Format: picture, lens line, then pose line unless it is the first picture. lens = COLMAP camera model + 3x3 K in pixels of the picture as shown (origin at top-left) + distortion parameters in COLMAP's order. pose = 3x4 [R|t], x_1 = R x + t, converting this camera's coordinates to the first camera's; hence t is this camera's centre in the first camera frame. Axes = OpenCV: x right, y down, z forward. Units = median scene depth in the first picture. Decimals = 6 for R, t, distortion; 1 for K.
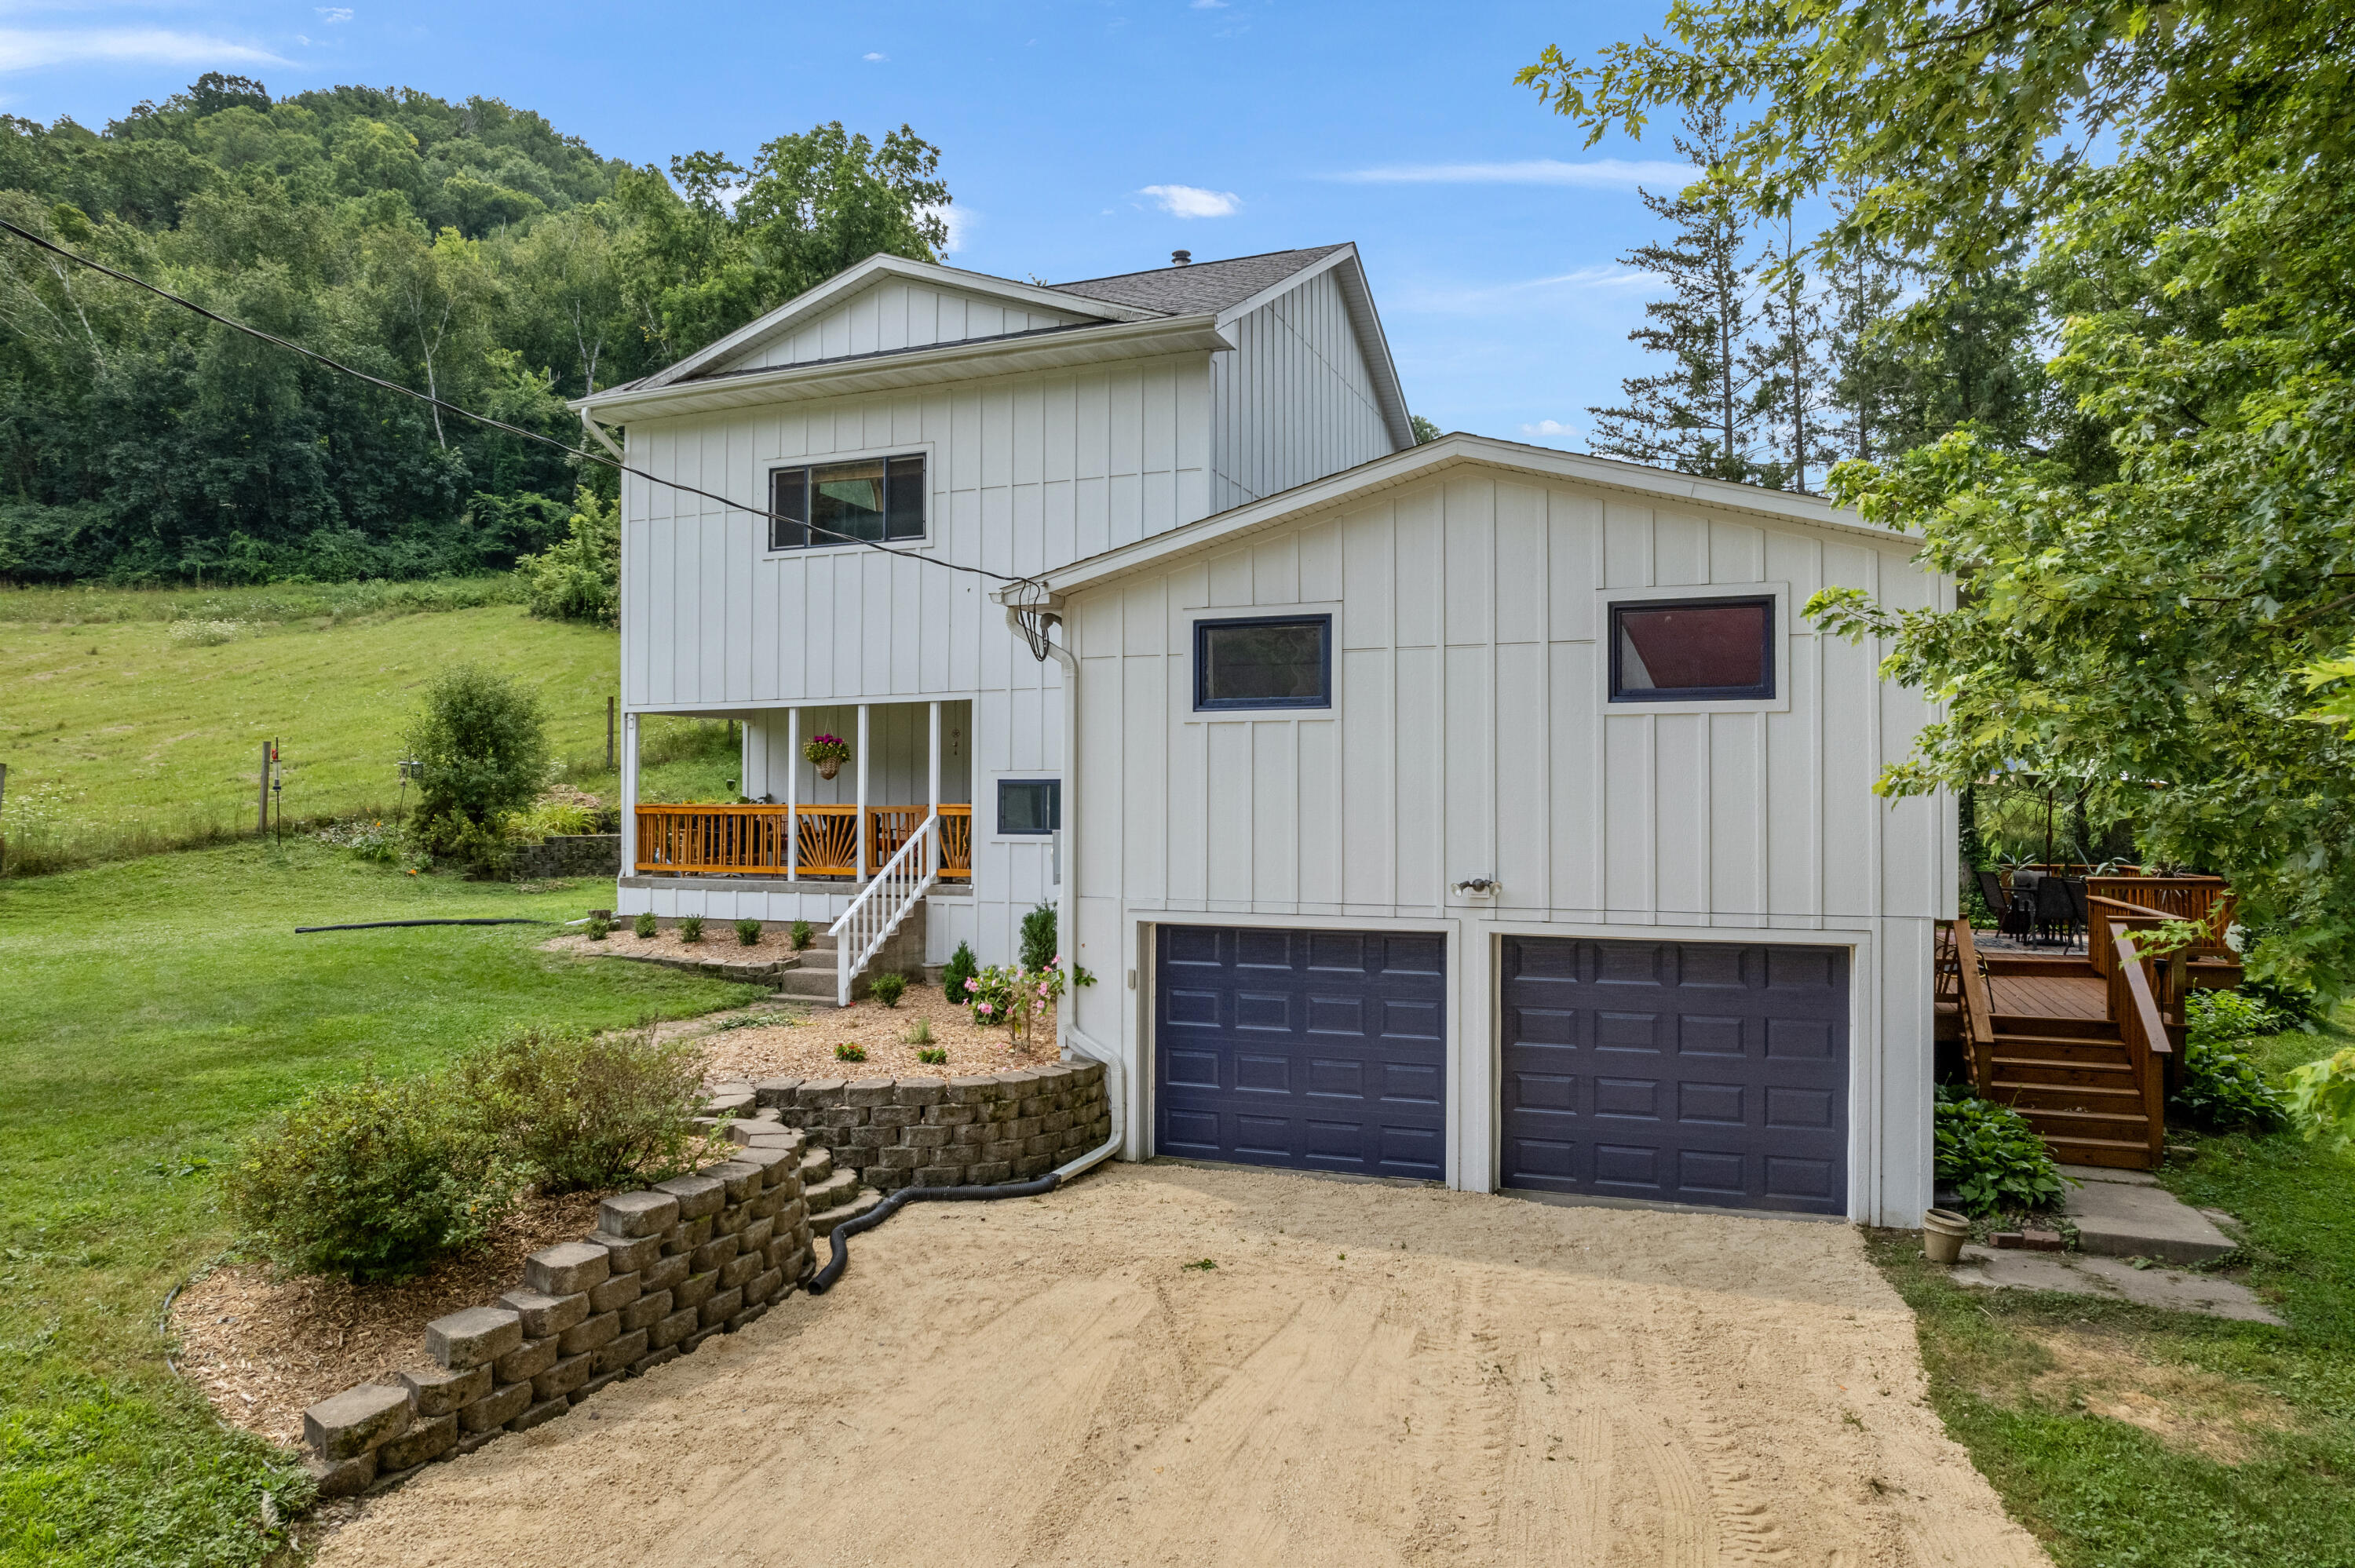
lens RADIAL K [[1491.3, 0, 1187.4], [0, 1491.3, 789.5], [0, 0, 1]] dist [-0.011421, 0.003254]
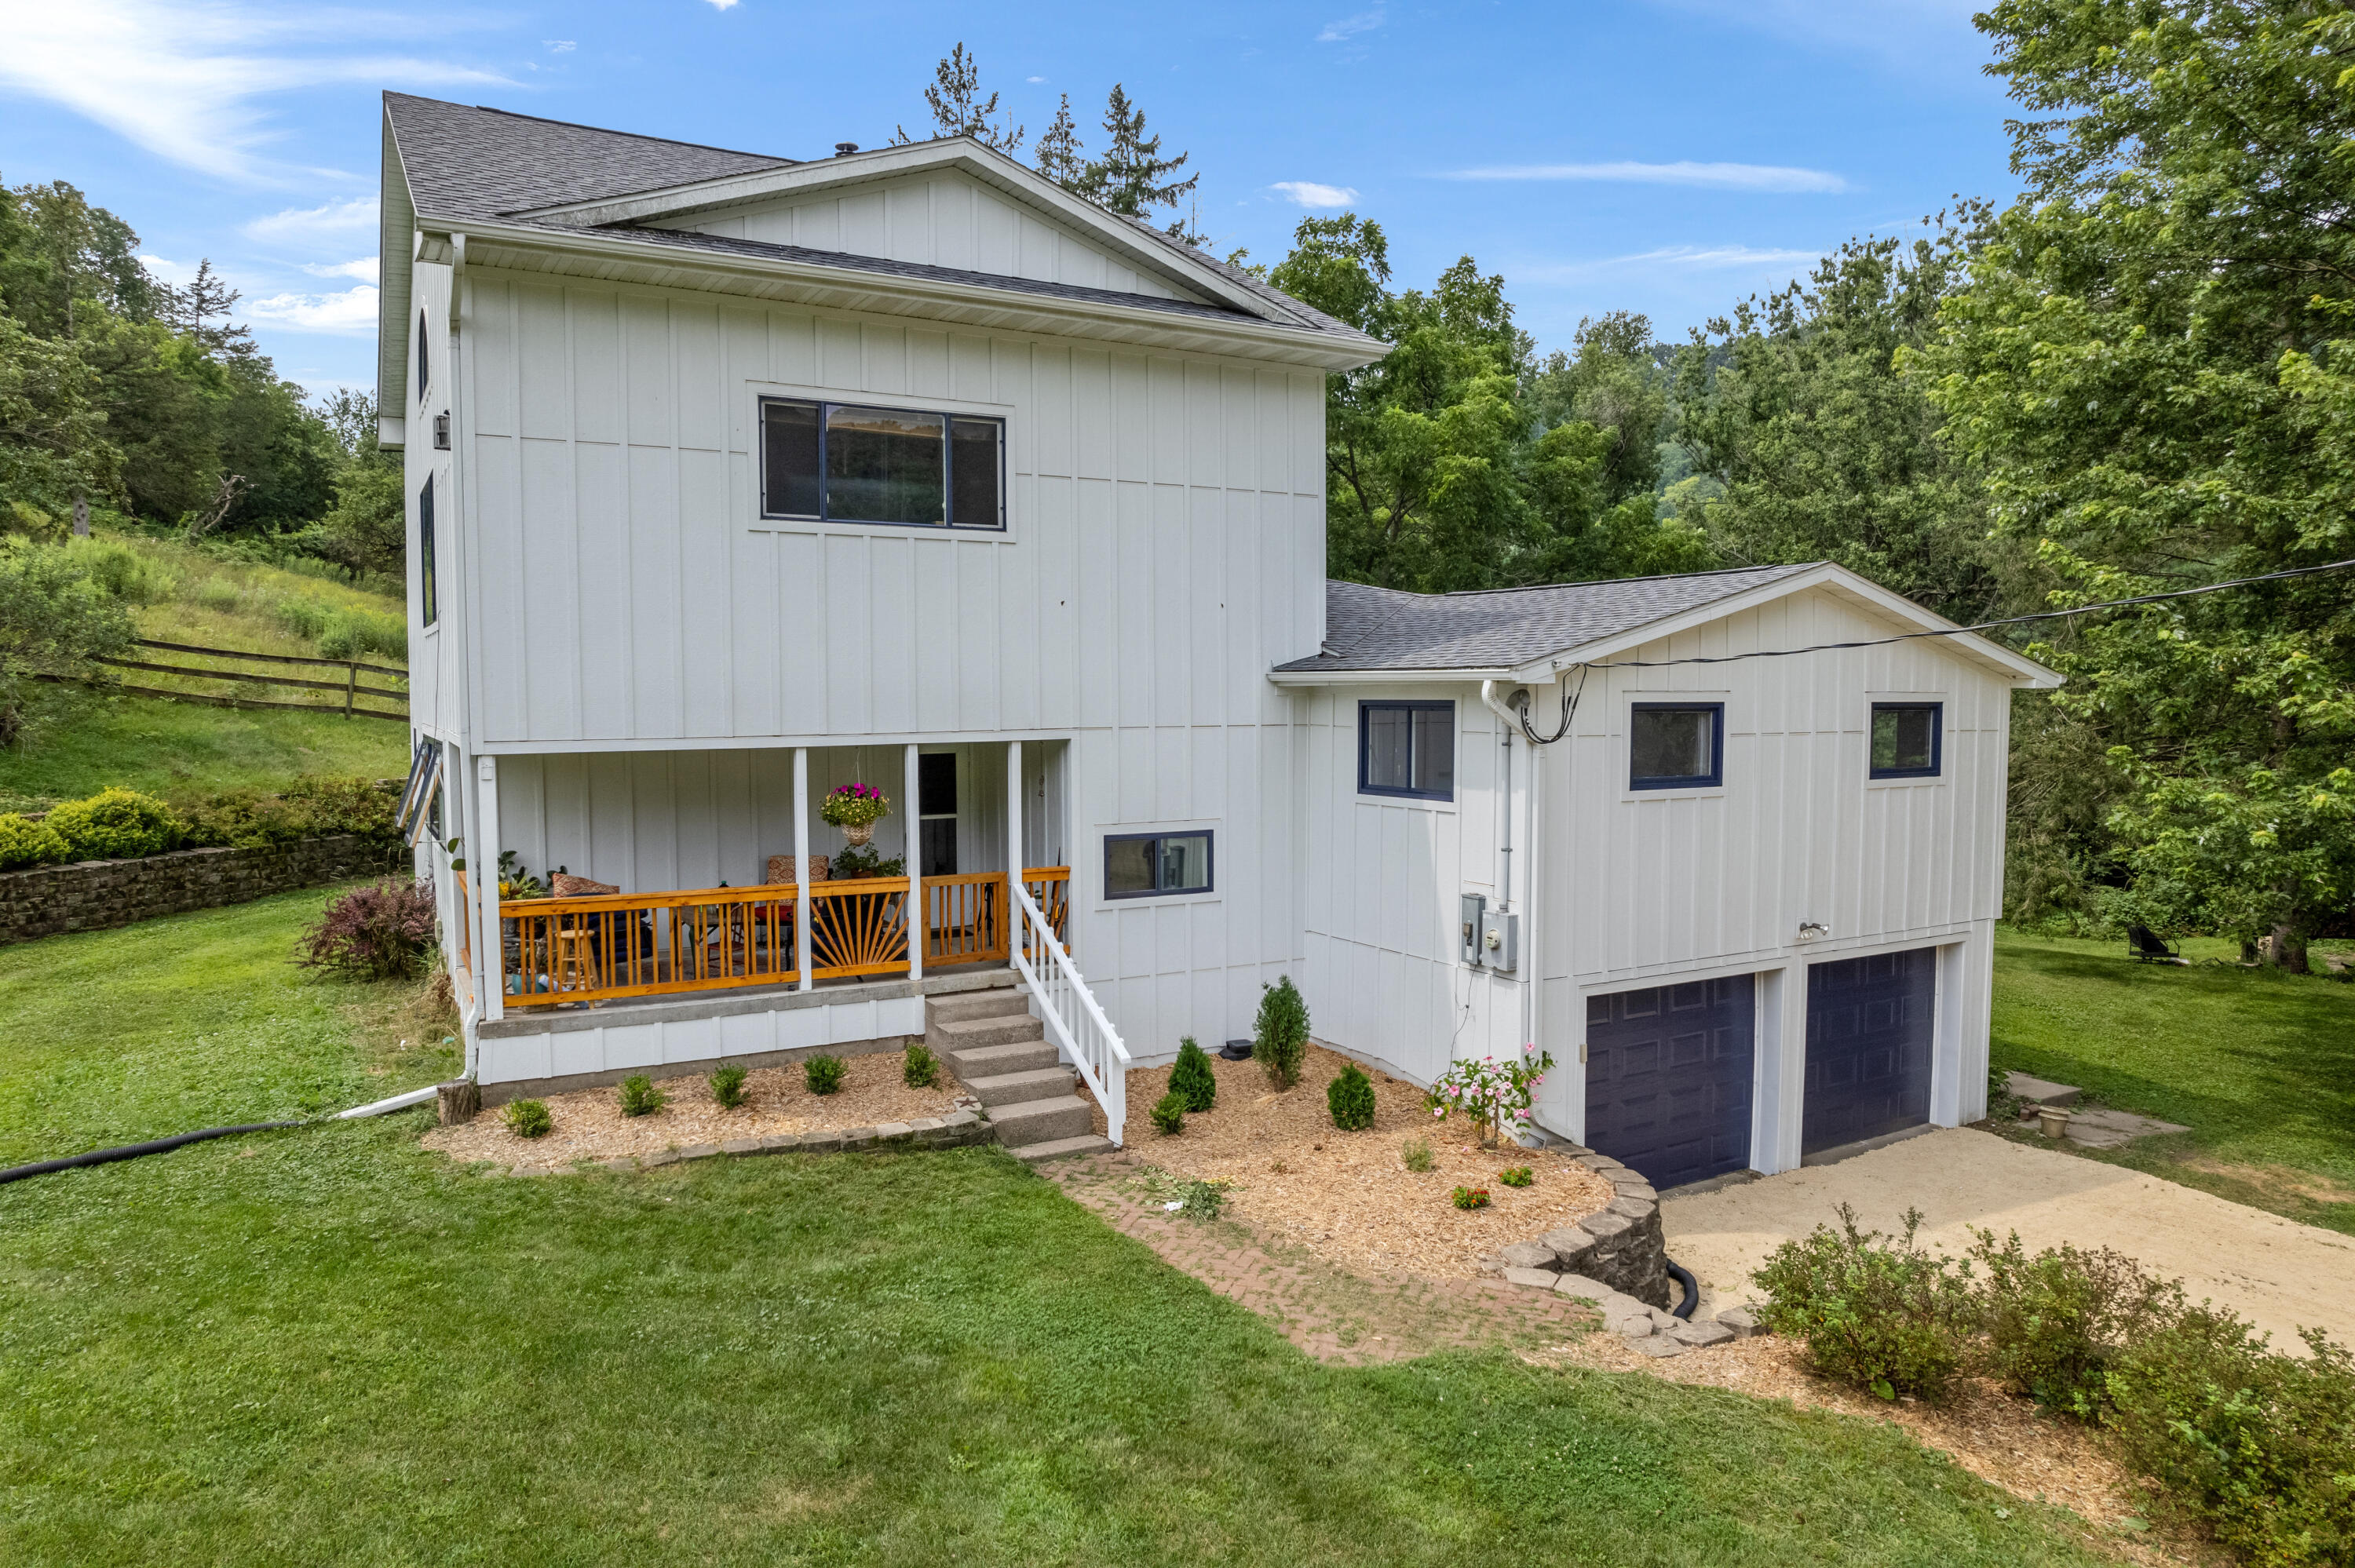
lens RADIAL K [[1491.3, 0, 1185.4], [0, 1491.3, 782.4], [0, 0, 1]] dist [-0.011421, 0.003254]
pose [[0.616083, -0.050599, 0.786055, -0.738636], [-0.011528, 0.997249, 0.073229, -0.095930], [-0.787597, -0.054177, 0.613804, 0.440818]]
